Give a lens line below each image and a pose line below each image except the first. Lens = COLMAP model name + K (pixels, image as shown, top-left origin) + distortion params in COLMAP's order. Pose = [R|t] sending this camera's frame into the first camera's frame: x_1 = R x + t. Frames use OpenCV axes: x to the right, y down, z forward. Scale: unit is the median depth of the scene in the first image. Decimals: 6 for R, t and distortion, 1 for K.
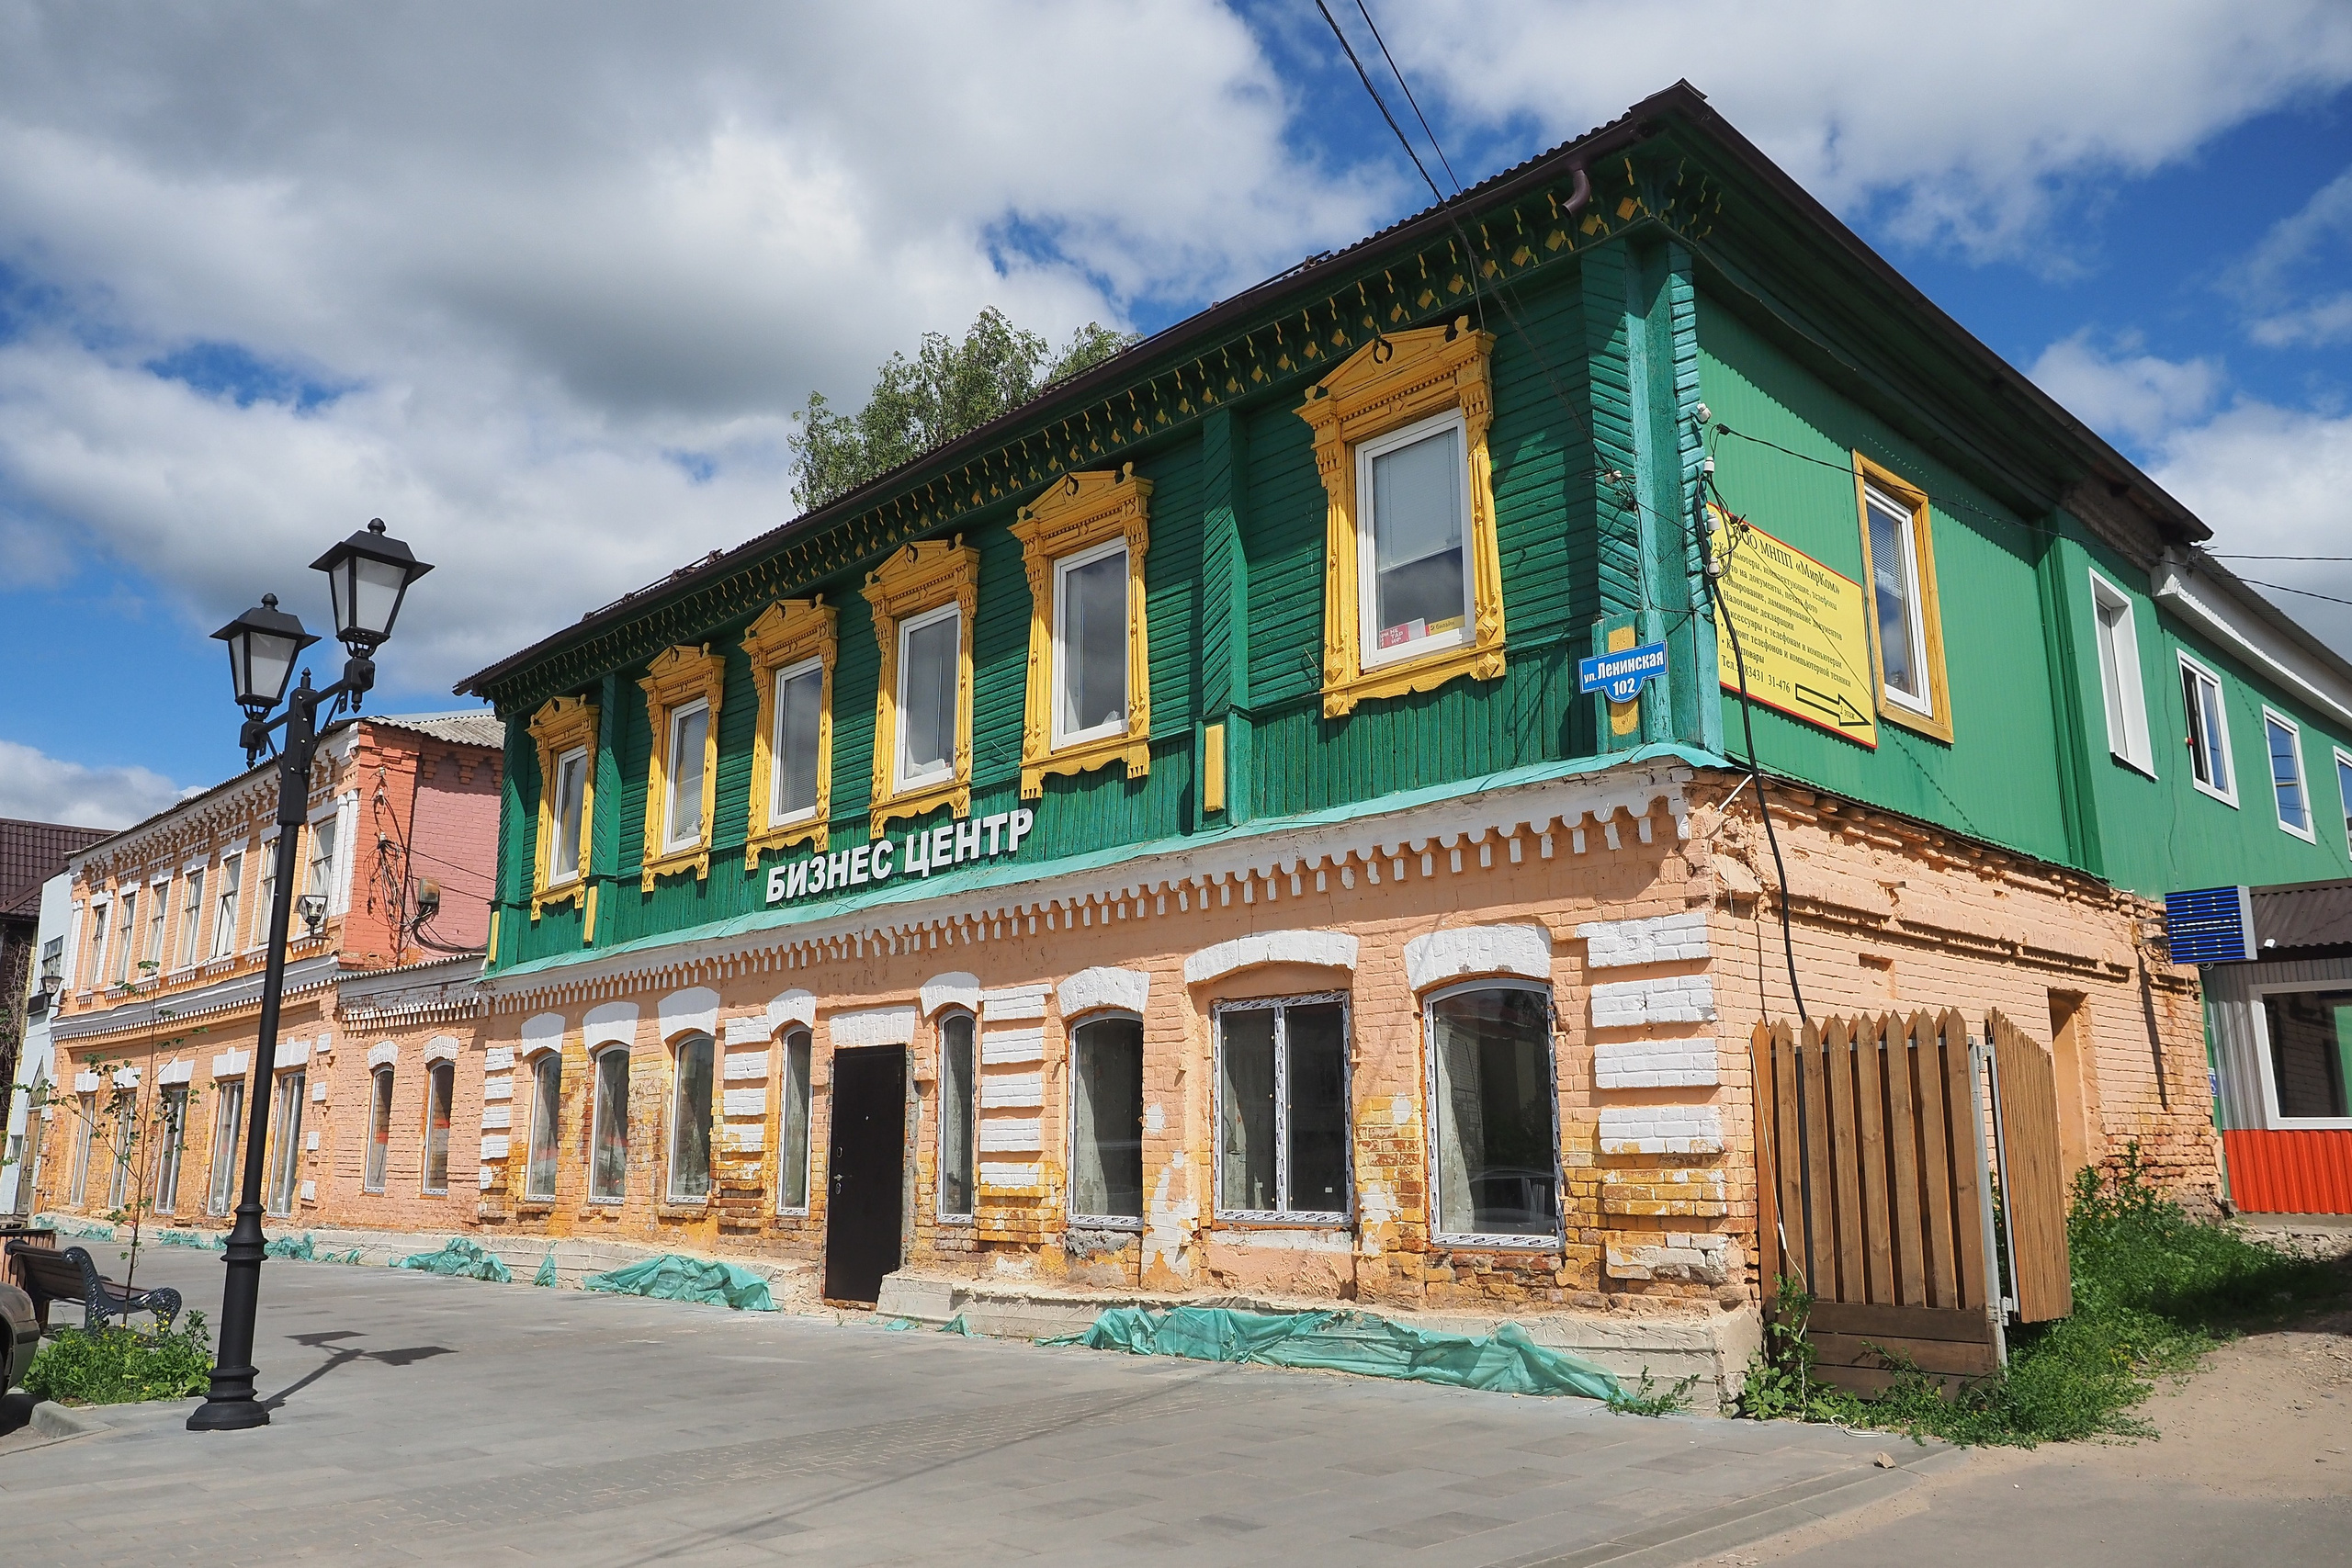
lens RADIAL K [[1721.0, 0, 1175.4], [0, 1721.0, 791.7], [0, 0, 1]] dist [-0.010269, -0.001516]
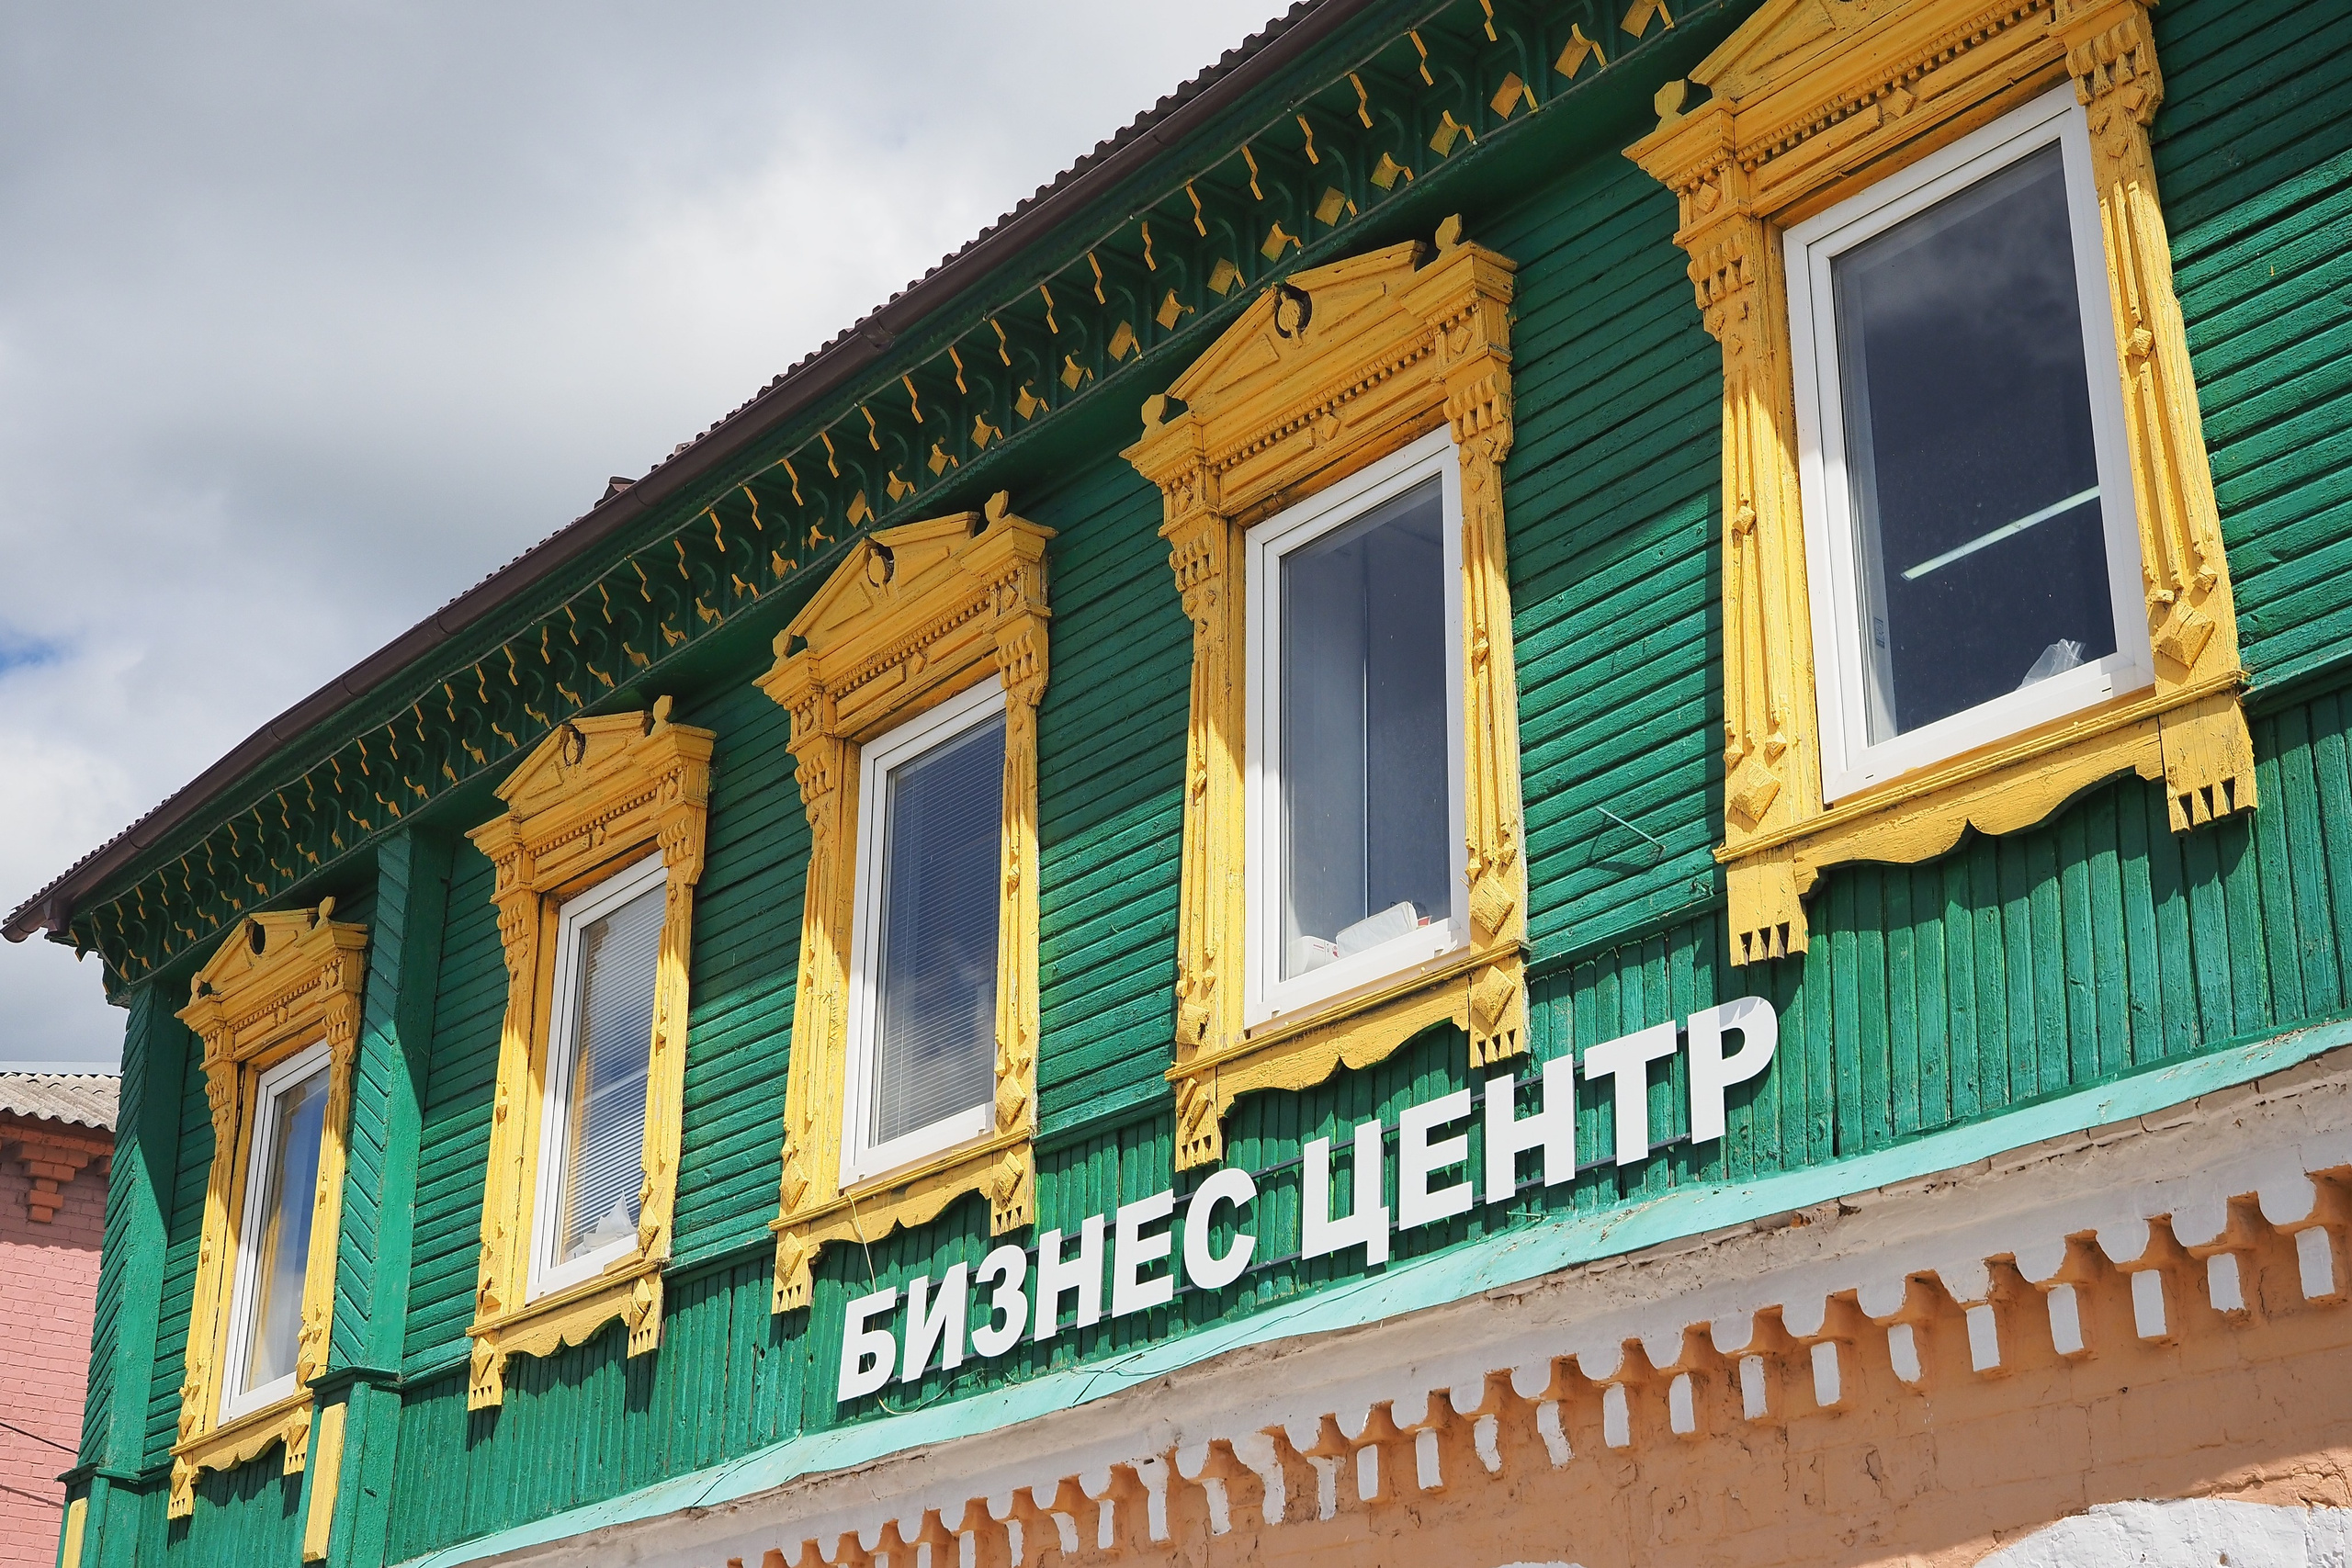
lens RADIAL K [[3377.8, 0, 1181.1], [0, 3377.8, 783.5], [0, 0, 1]] dist [0.012309, 0.000000]
pose [[0.995830, -0.028319, -0.086717, -0.116056], [0.012242, 0.983484, -0.180583, 0.068300], [0.090399, 0.178769, 0.979729, 0.357185]]
